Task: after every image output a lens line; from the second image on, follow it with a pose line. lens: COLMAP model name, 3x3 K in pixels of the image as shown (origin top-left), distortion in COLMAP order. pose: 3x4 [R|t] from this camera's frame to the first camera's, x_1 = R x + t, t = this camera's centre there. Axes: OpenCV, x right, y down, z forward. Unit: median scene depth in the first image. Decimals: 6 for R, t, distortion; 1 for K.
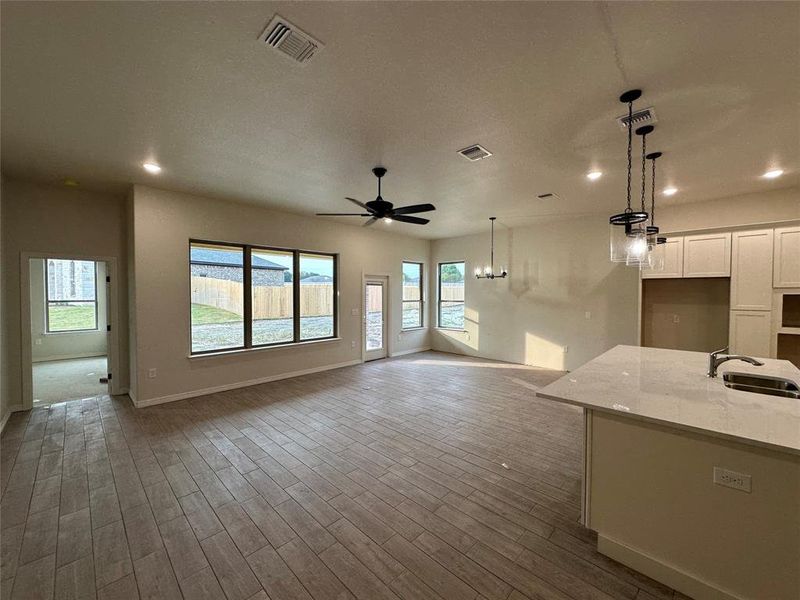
lens RADIAL K [[318.5, 0, 399.1], [0, 318.5, 300.5], [0, 0, 1]] dist [-0.001394, 0.000191]
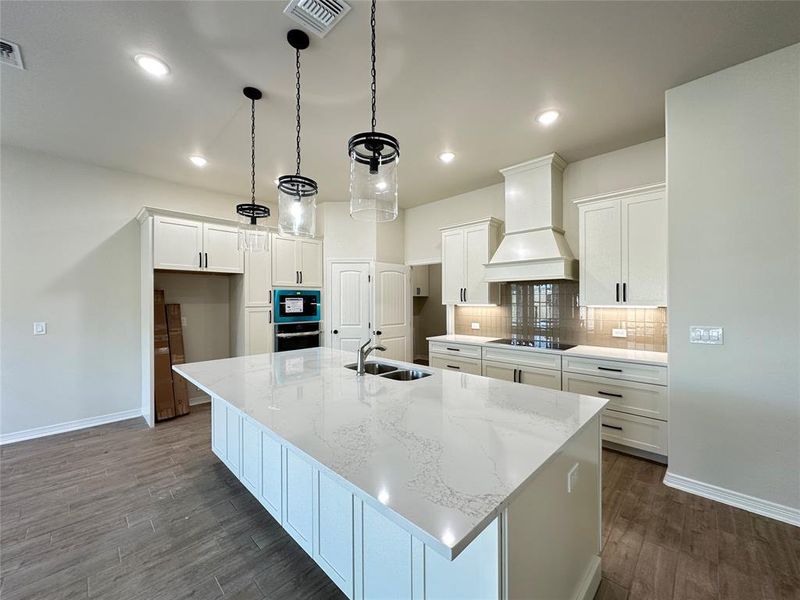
lens RADIAL K [[318.5, 0, 399.1], [0, 318.5, 300.5], [0, 0, 1]] dist [-0.001394, 0.000191]
pose [[0.003177, -0.004366, 0.999985, 0.057827], [0.028122, 0.999595, 0.004275, 0.018693], [-0.999599, 0.028108, 0.003298, 0.530350]]
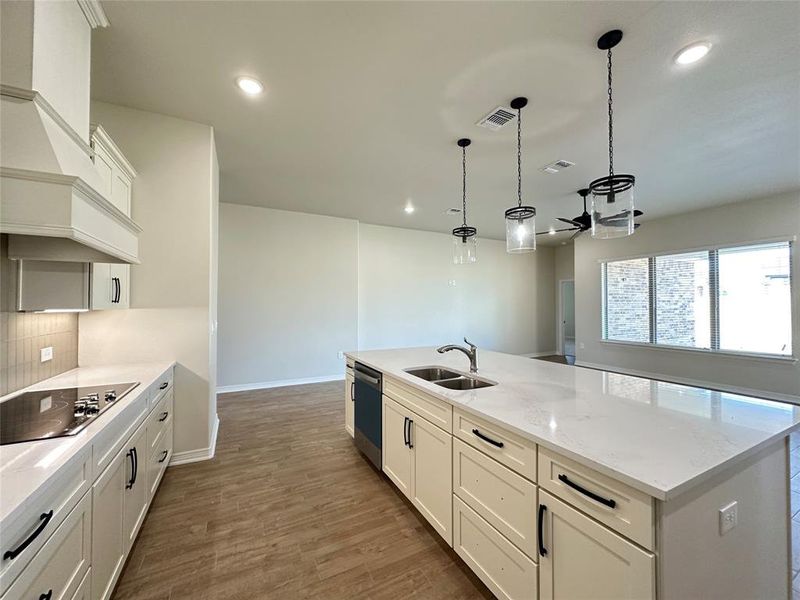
lens RADIAL K [[318.5, 0, 399.1], [0, 318.5, 300.5], [0, 0, 1]] dist [-0.001394, 0.000191]
pose [[-0.316472, -0.016643, -0.948456, 1.153746], [-0.022556, 0.999695, -0.010016, 0.029945], [0.948334, 0.018224, -0.316751, 0.647220]]
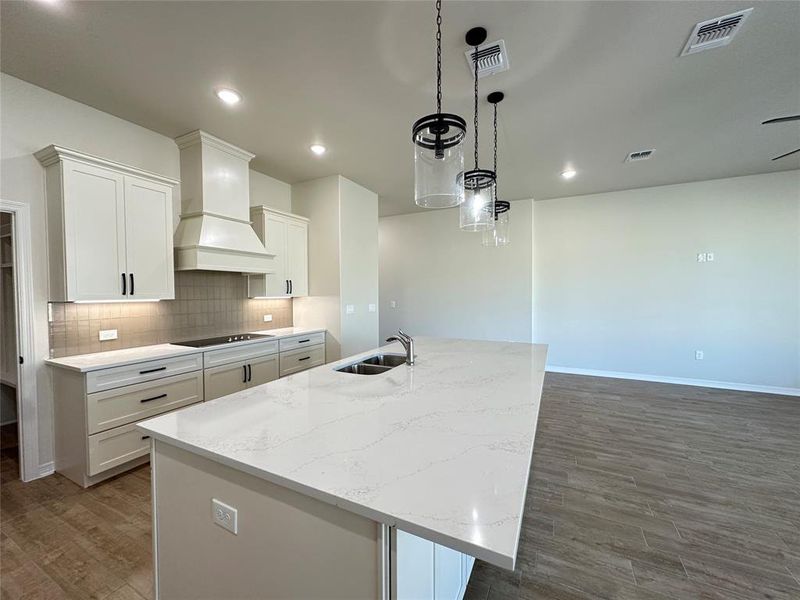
lens RADIAL K [[318.5, 0, 399.1], [0, 318.5, 300.5], [0, 0, 1]] dist [-0.001394, 0.000191]
pose [[-0.951859, 0.010579, -0.306354, 0.770653], [-0.004790, 0.998769, 0.049372, 0.009243], [0.306499, 0.048463, -0.950636, 1.095029]]
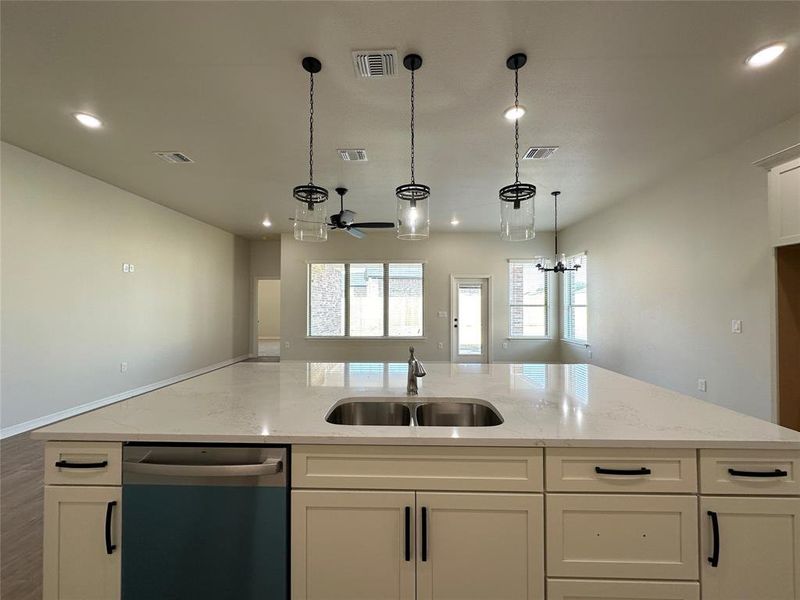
lens RADIAL K [[318.5, 0, 399.1], [0, 318.5, 300.5], [0, 0, 1]] dist [-0.001394, 0.000191]
pose [[0.677265, -0.012938, -0.735625, 0.869735], [-0.015214, 0.999385, -0.031583, 0.042634], [0.735582, 0.032582, 0.676652, 0.315837]]
